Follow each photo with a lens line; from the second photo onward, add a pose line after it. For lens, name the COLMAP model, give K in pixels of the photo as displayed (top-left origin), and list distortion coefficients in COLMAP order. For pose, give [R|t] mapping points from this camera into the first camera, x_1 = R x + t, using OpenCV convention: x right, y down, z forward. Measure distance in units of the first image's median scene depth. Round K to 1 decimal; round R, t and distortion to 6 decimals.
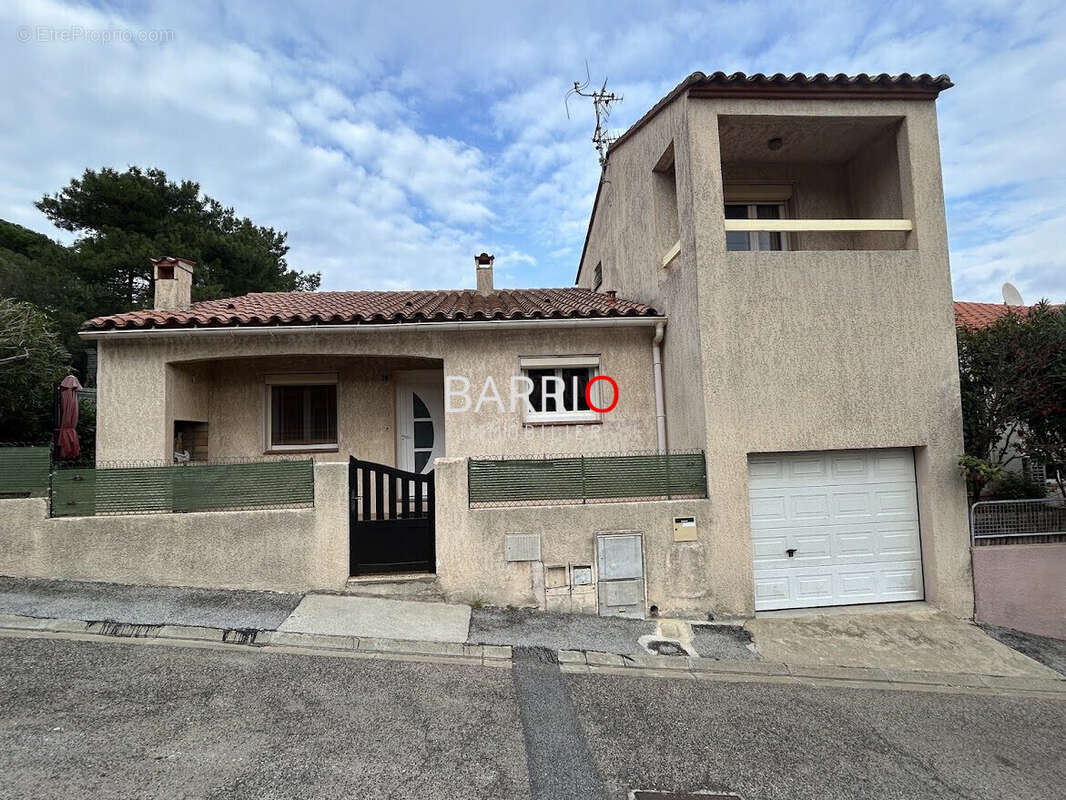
lens RADIAL K [[585.9, 0, 533.0], [0, 585.9, 400.0], [0, 0, 1]] dist [0.000002, 0.000118]
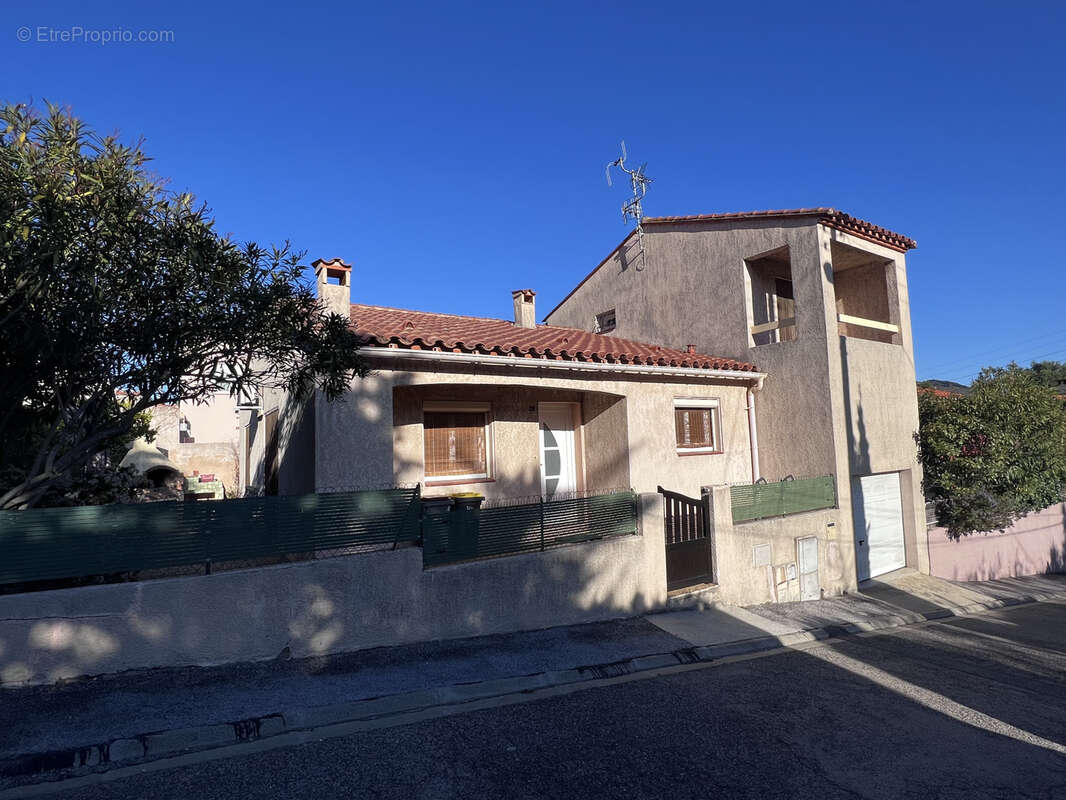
lens RADIAL K [[579.1, 0, 533.0], [0, 579.1, 400.0], [0, 0, 1]] dist [0.022331, 0.000138]
pose [[0.855698, 0.043626, 0.515633, -1.029435], [-0.029698, 0.998938, -0.035233, -0.021567], [-0.516622, 0.014836, 0.856085, 0.164255]]
